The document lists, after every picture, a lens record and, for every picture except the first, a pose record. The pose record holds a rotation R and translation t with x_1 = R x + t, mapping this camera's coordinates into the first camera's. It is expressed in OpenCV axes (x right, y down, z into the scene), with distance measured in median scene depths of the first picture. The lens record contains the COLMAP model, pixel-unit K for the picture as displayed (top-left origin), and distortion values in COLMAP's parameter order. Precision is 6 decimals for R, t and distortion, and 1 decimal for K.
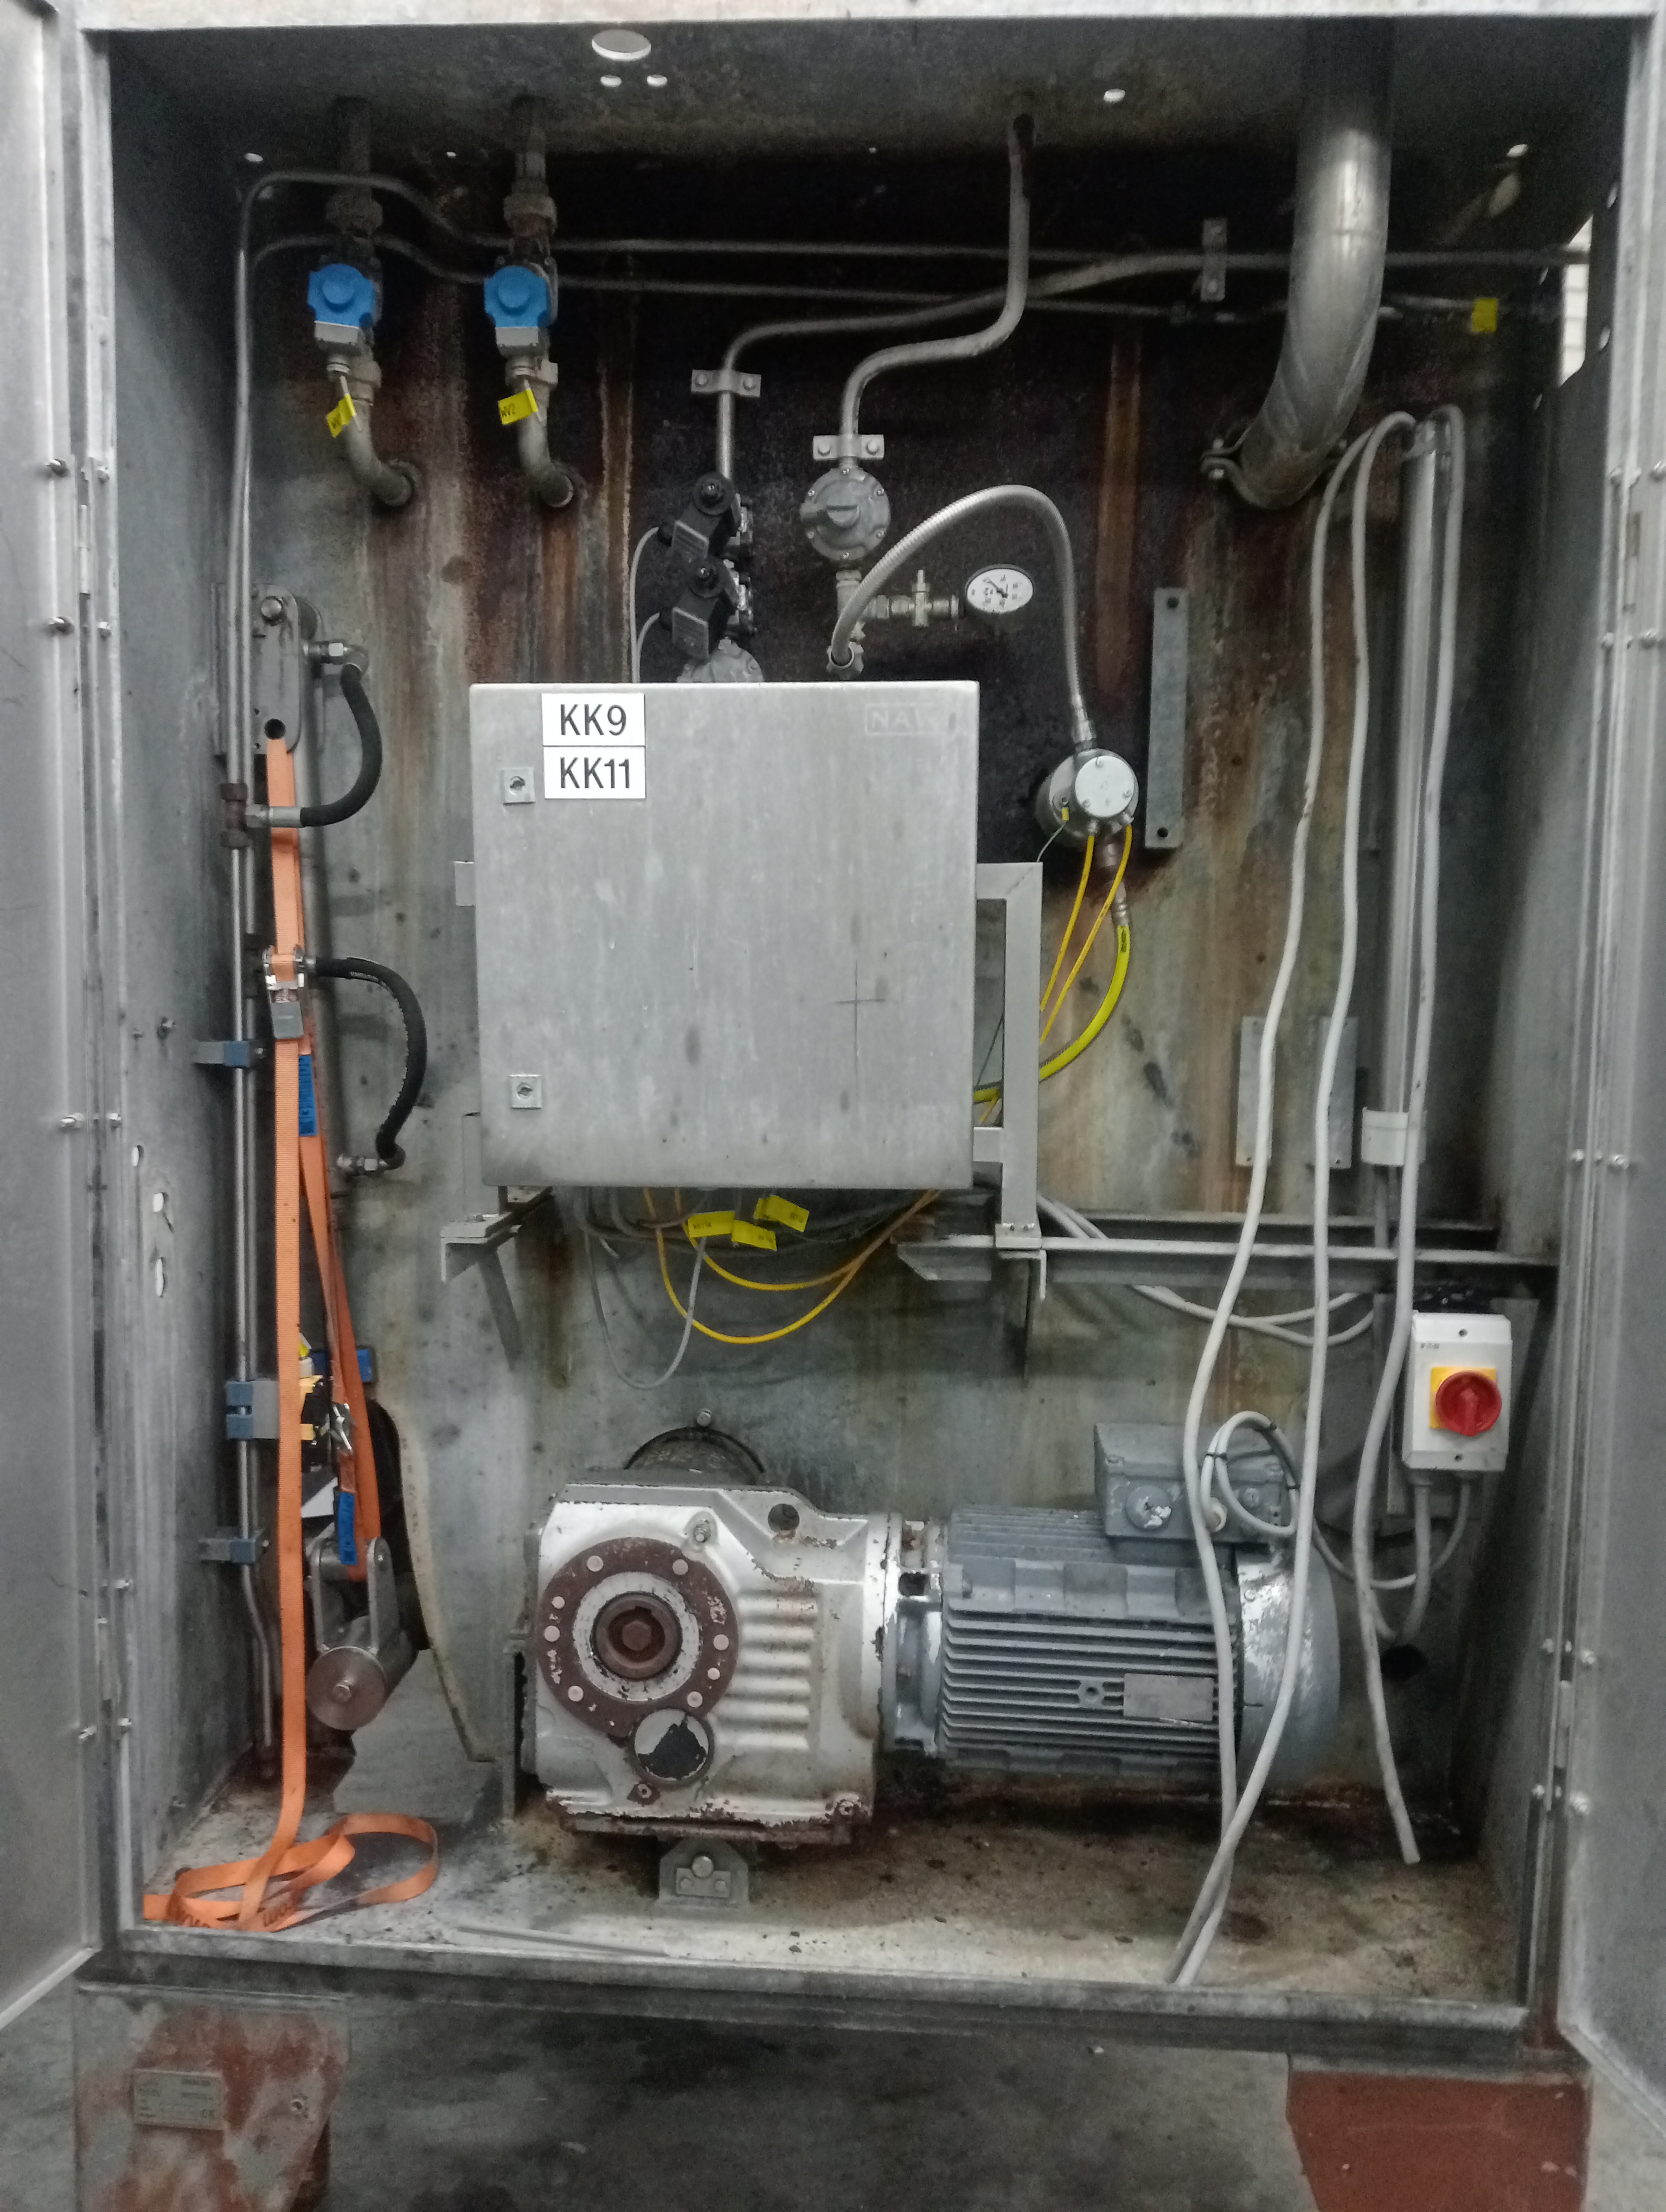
lens RADIAL K [[1747.7, 0, 836.2], [0, 1747.7, 1096.2], [0, 0, 1]] dist [0.092359, -0.194812]
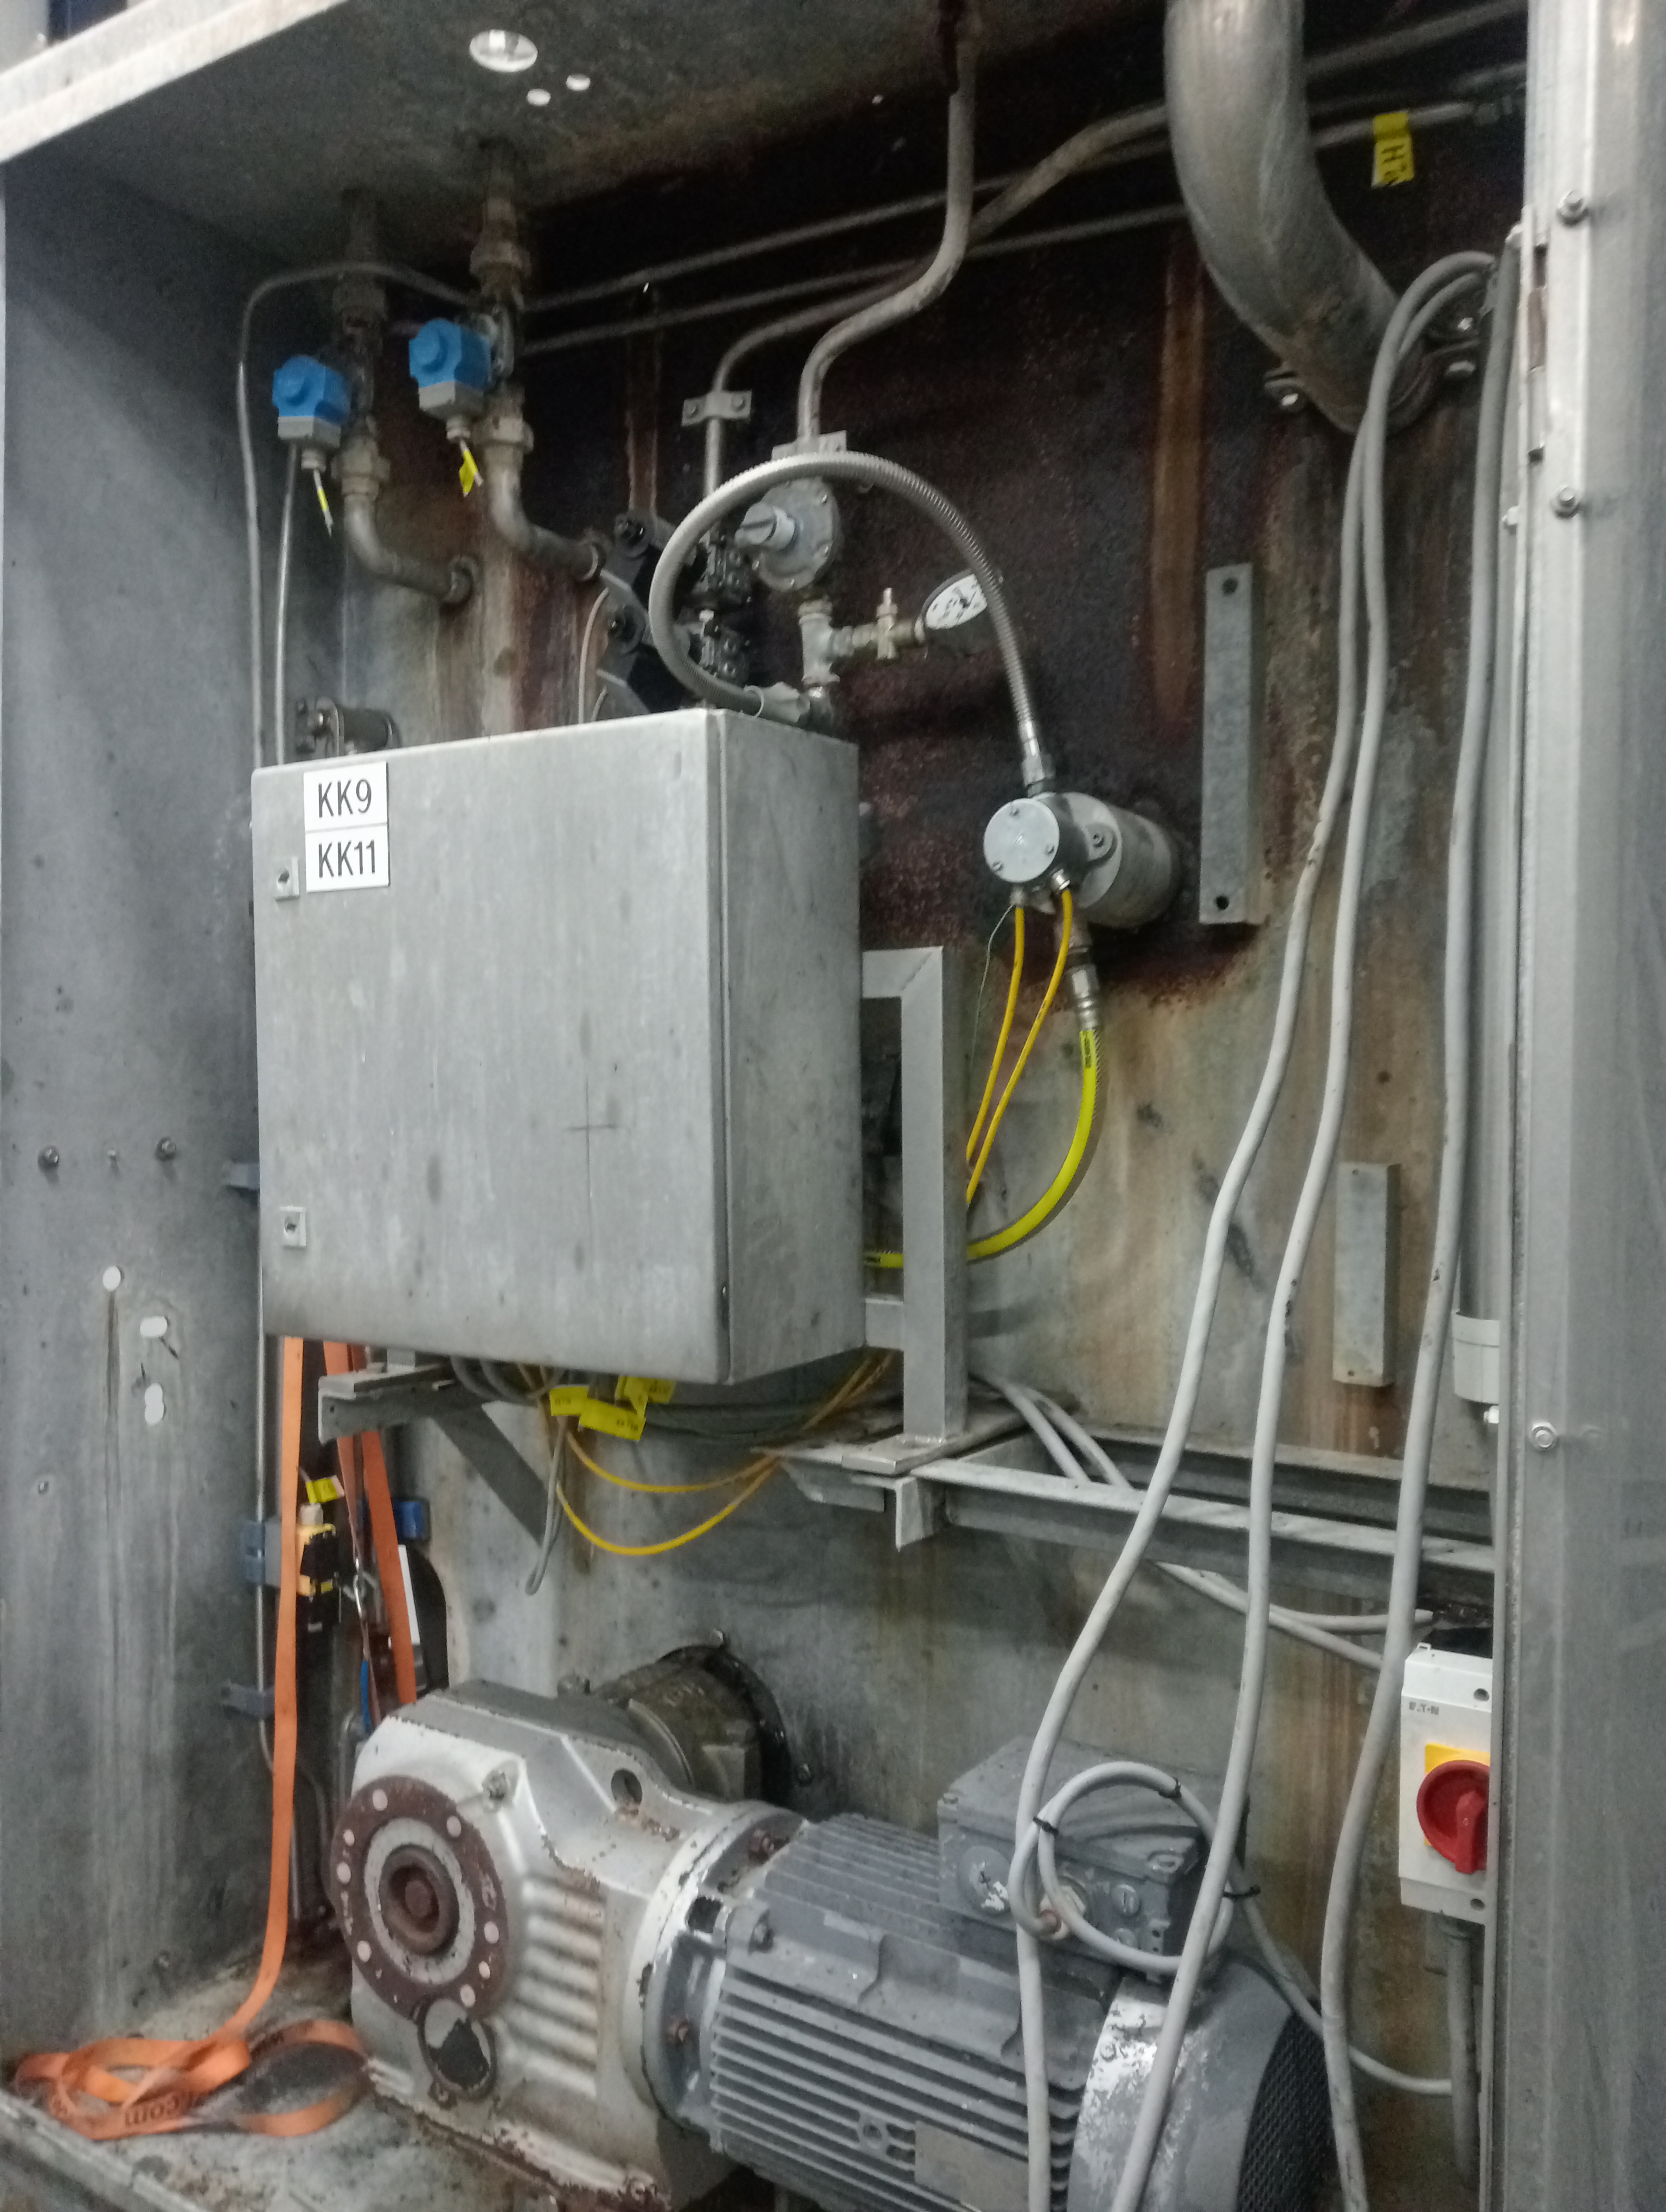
lens RADIAL K [[1747.7, 0, 836.2], [0, 1747.7, 1096.2], [0, 0, 1]] dist [0.092359, -0.194812]
pose [[0.868275, 0.004131, -0.496067, 0.420221], [-0.043579, 0.996735, -0.067976, -0.016965], [0.494166, 0.080640, 0.865619, 0.322569]]
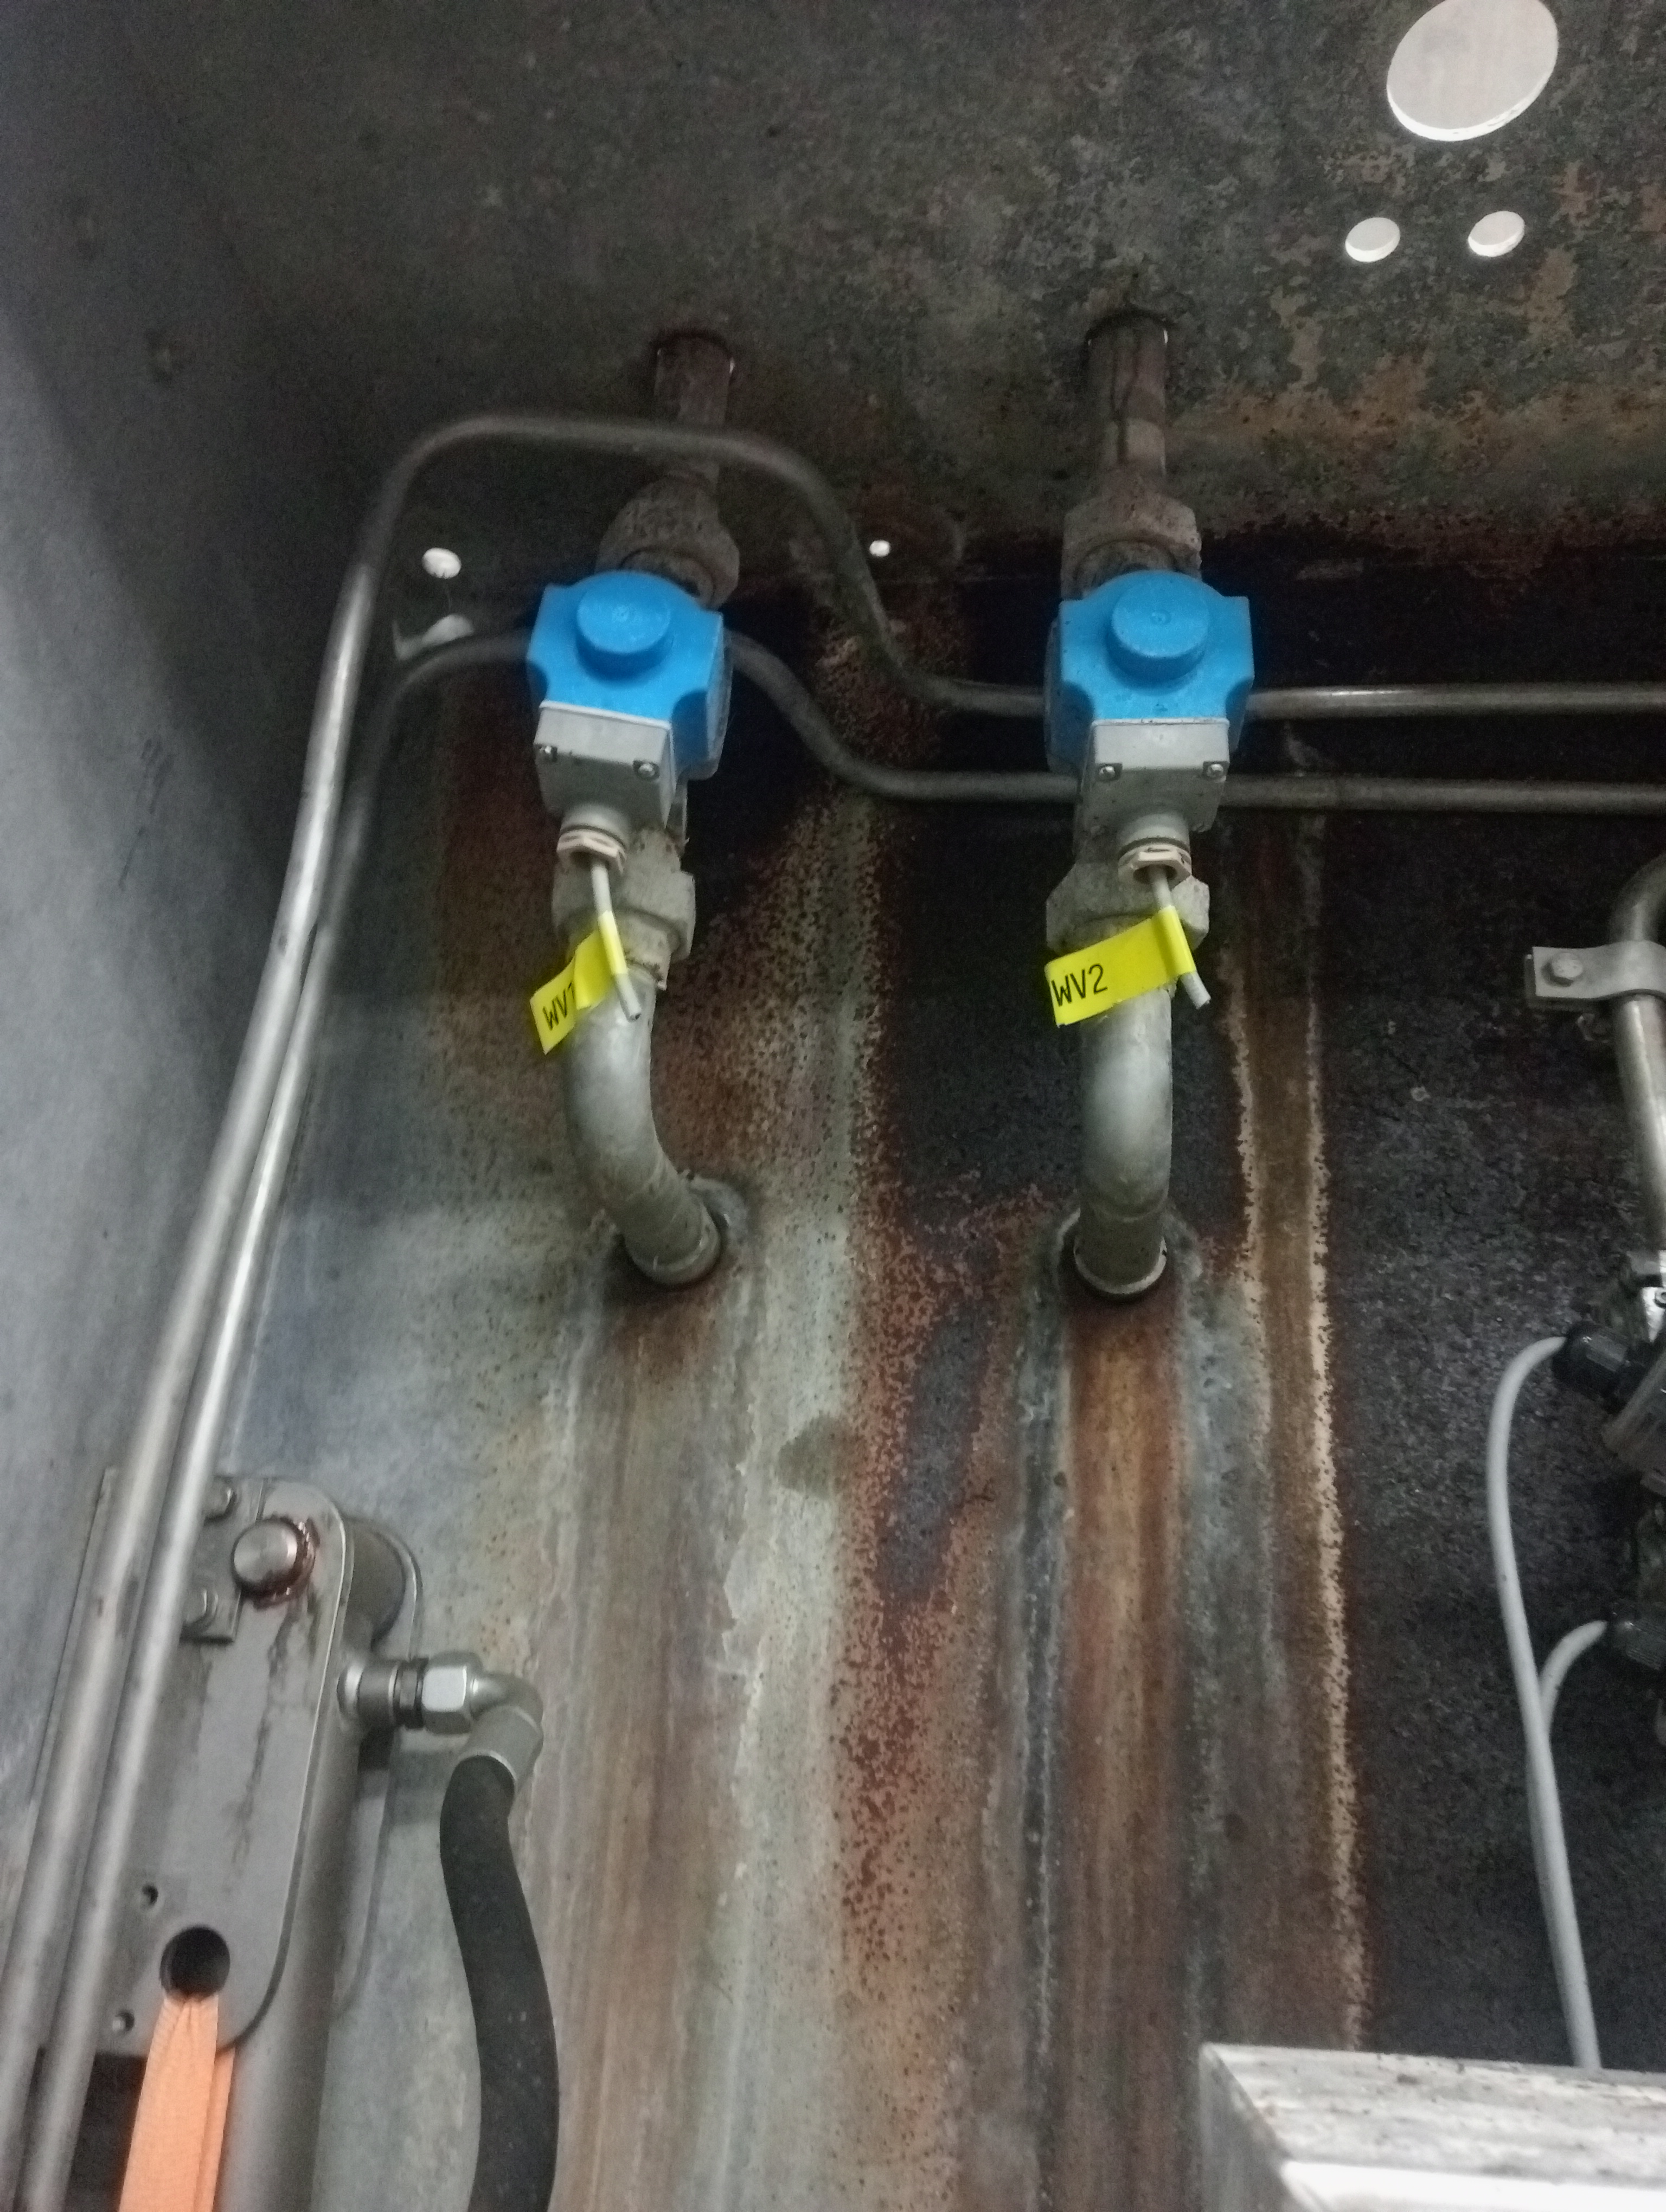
lens RADIAL K [[1747.7, 0, 836.2], [0, 1747.7, 1096.2], [0, 0, 1]] dist [0.092359, -0.194812]
pose [[0.997069, 0.020929, -0.073594, -0.200335], [-0.054411, 0.870184, -0.489713, -0.202001], [0.053791, 0.492282, 0.868772, 0.703520]]
